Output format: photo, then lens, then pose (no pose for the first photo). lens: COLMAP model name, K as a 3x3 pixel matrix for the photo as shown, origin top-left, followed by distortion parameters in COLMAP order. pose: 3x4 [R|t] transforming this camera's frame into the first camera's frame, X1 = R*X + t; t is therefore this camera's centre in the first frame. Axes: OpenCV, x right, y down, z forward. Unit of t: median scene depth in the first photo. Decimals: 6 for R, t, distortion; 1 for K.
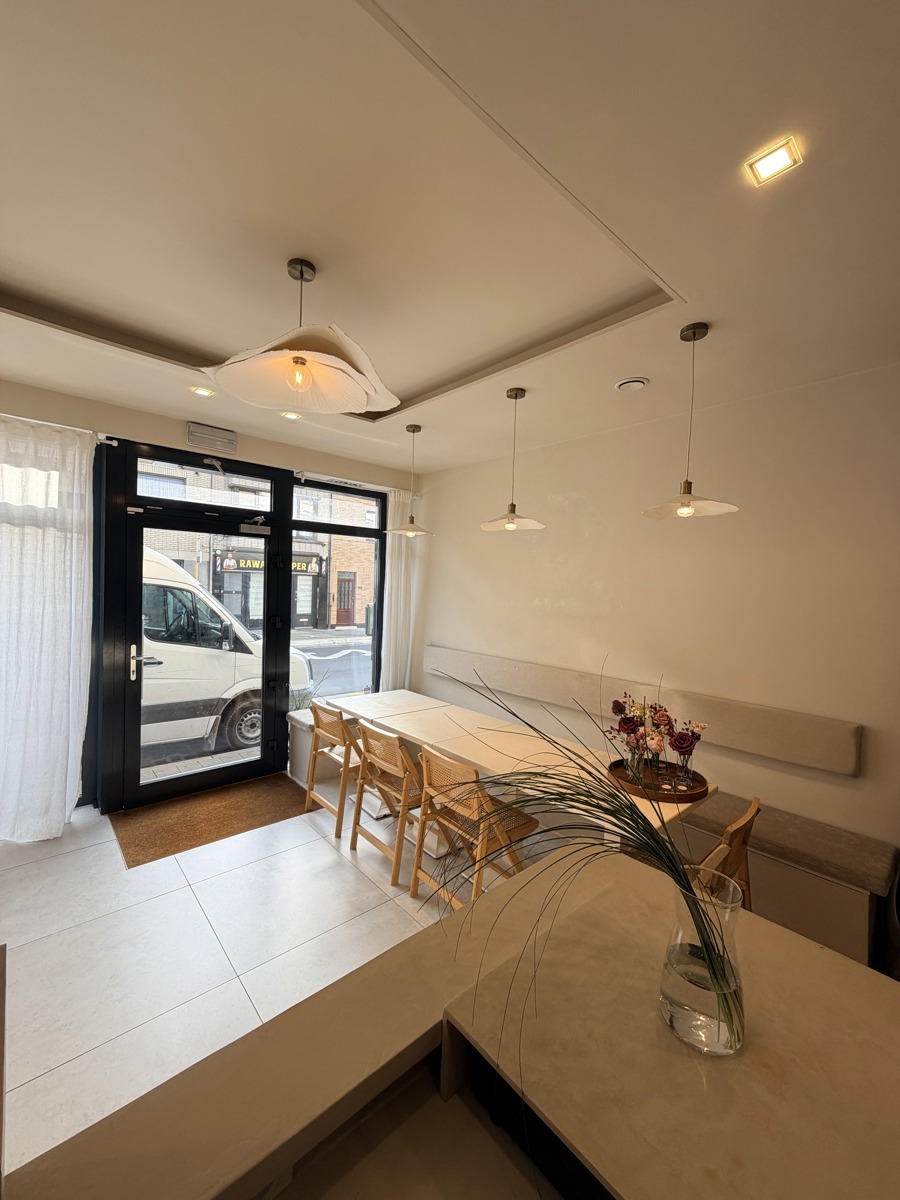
lens RADIAL K [[476.9, 0, 452.2], [0, 476.9, 596.6], [0, 0, 1]] dist [-0.005794, 0.001915]
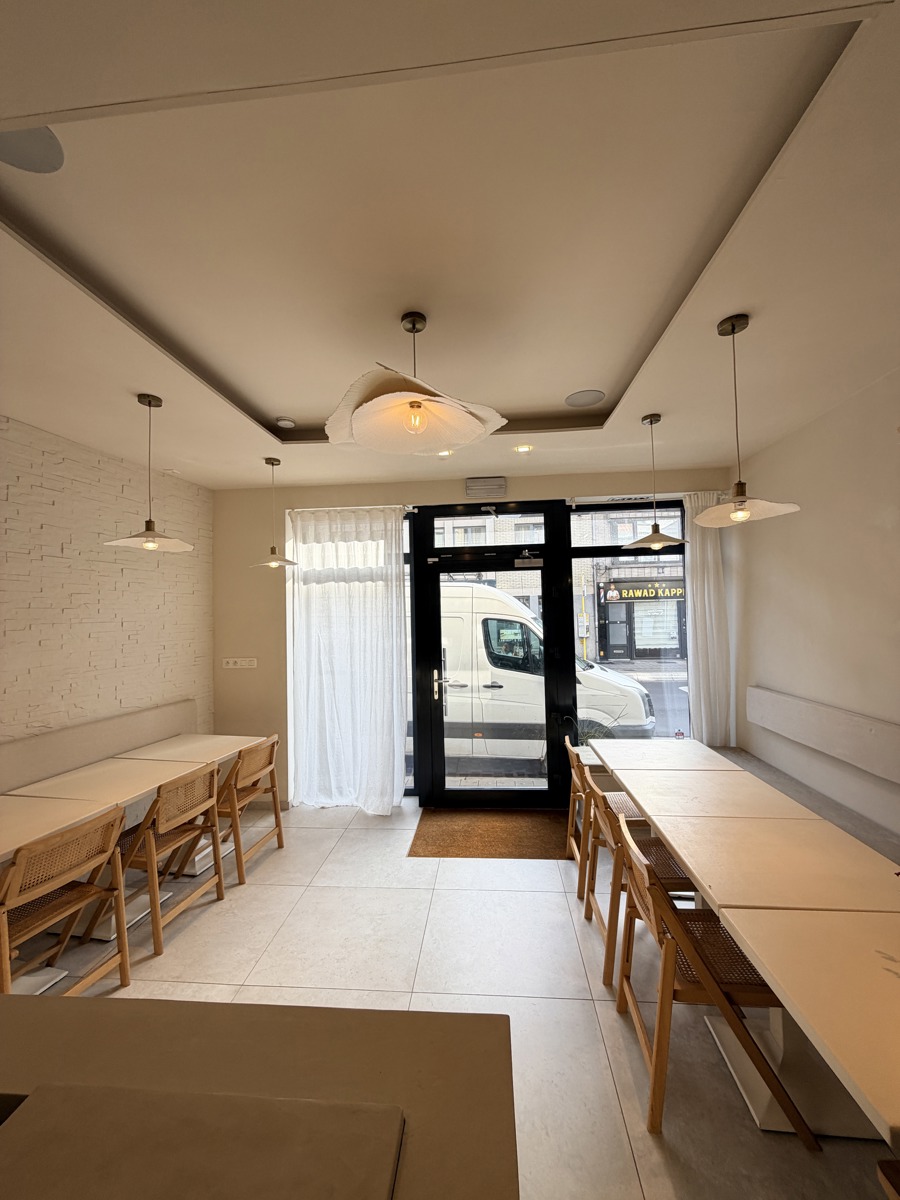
lens RADIAL K [[476.9, 0, 452.4], [0, 476.9, 596.6], [0, 0, 1]] dist [-0.005794, 0.001915]
pose [[0.682816, -0.072748, -0.726960, 0.249974], [0.028365, 0.996920, -0.073120, 0.004716], [0.730040, 0.029307, 0.682776, 0.185575]]
